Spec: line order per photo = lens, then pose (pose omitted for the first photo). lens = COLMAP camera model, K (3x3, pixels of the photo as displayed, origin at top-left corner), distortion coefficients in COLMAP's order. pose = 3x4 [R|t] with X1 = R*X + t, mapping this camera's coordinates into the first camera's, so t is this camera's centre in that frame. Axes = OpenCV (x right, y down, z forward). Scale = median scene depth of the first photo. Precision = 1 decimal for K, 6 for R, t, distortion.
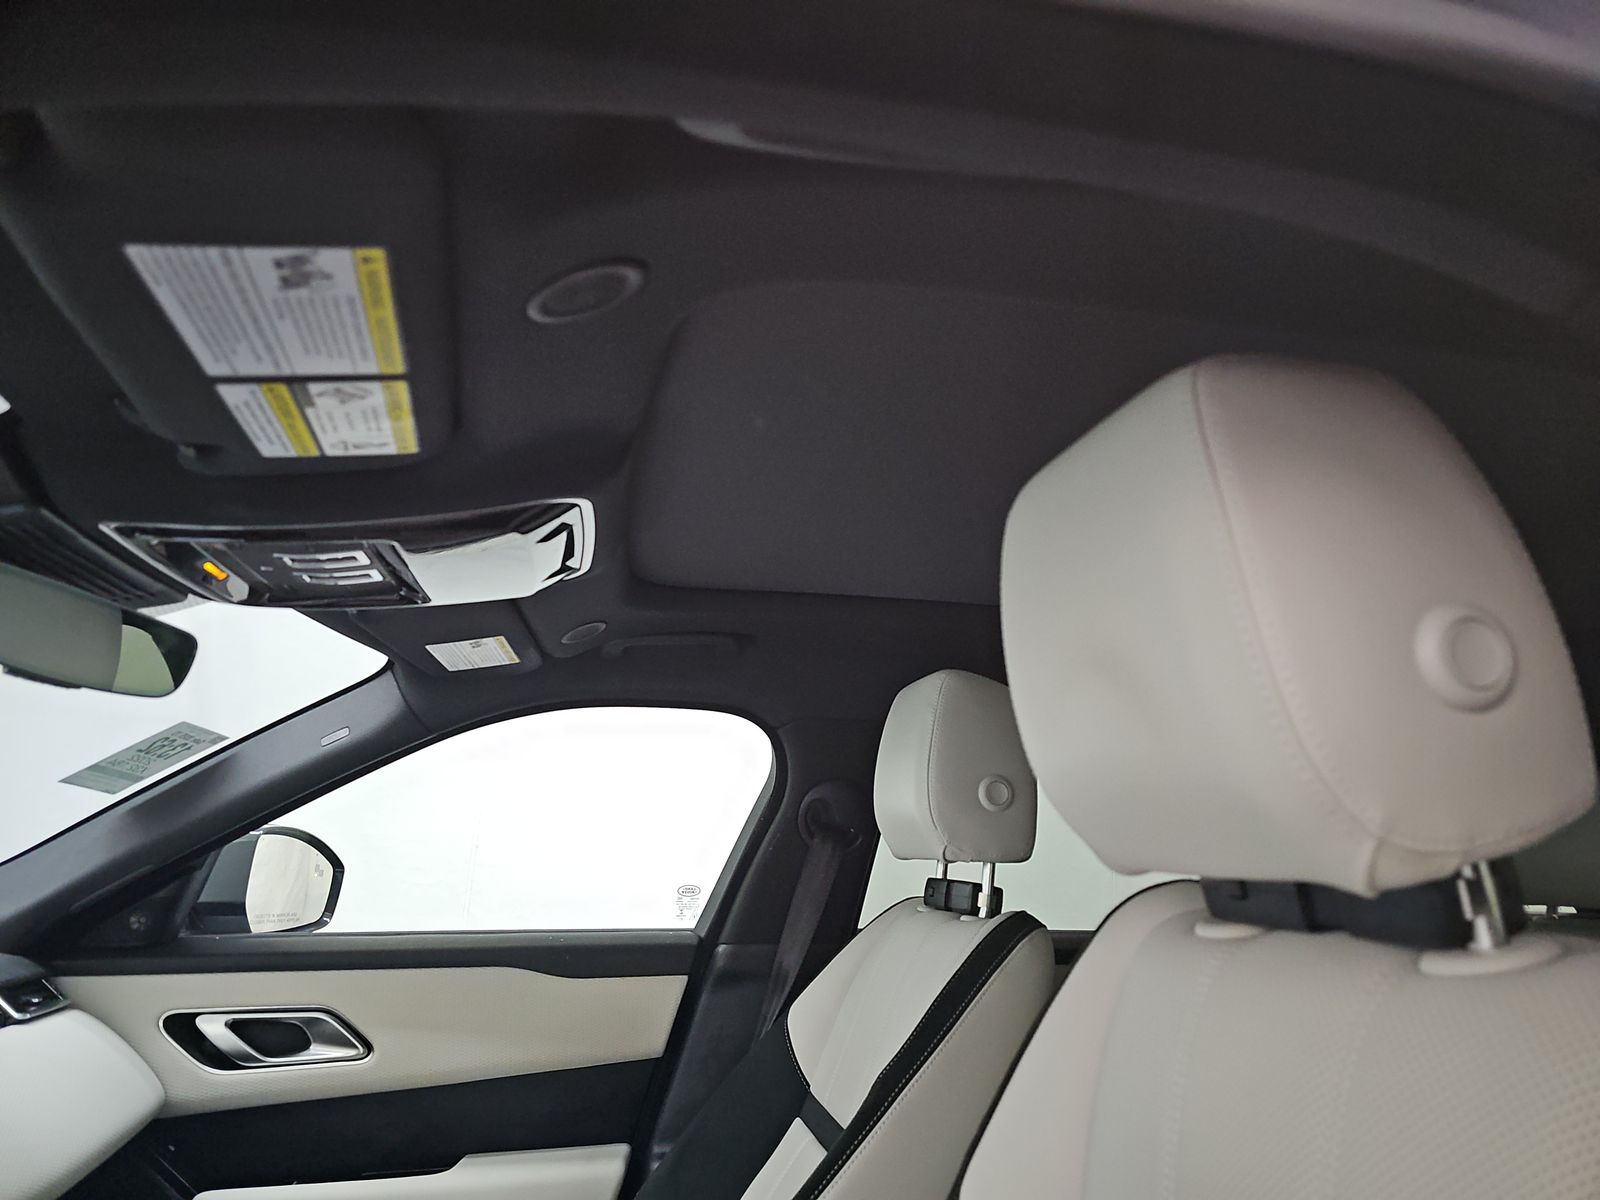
lens RADIAL K [[1051.1, 0, 800.0], [0, 1051.1, 588.0], [0, 0, 1]] dist [0.062280, -0.055808]
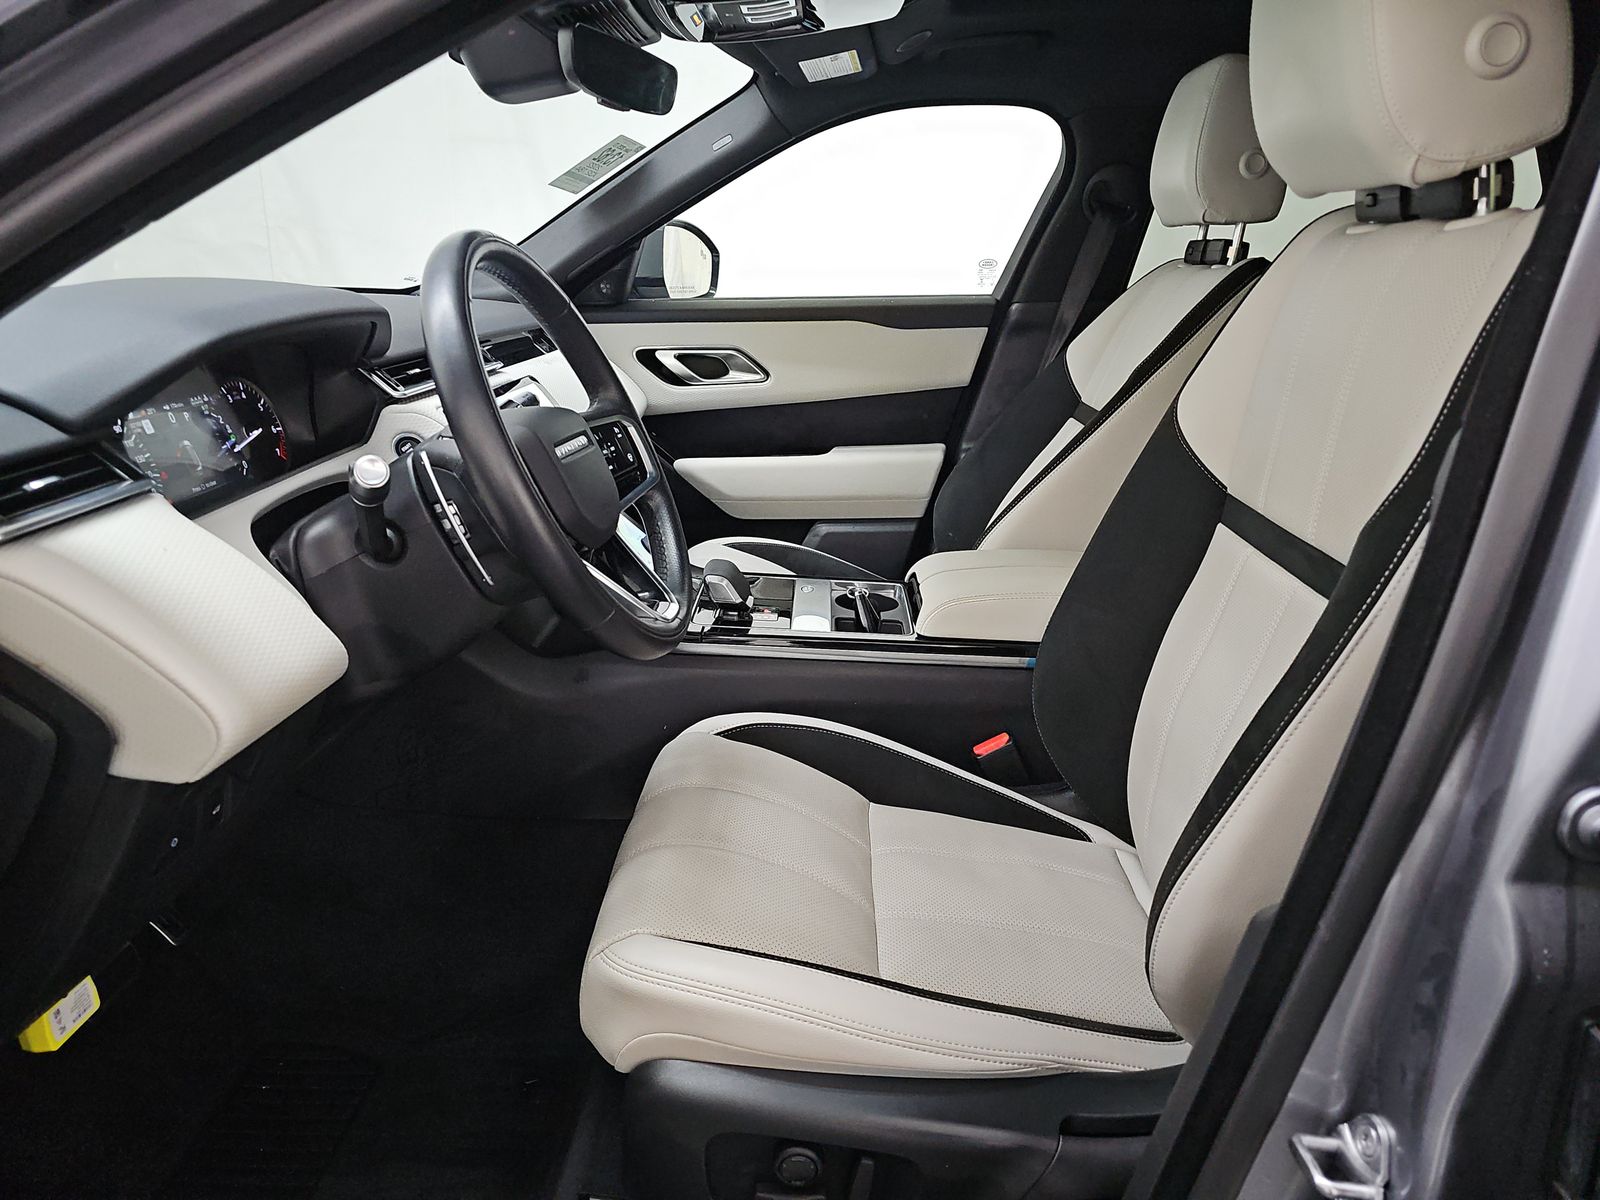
lens RADIAL K [[1051.1, 0, 800.0], [0, 1051.1, 588.0], [0, 0, 1]] dist [0.062280, -0.055808]
pose [[0.972695, 0.047627, -0.227148, -0.020918], [0.076160, 0.859019, 0.506247, -0.042443], [0.219236, -0.509723, 0.831936, -0.338183]]
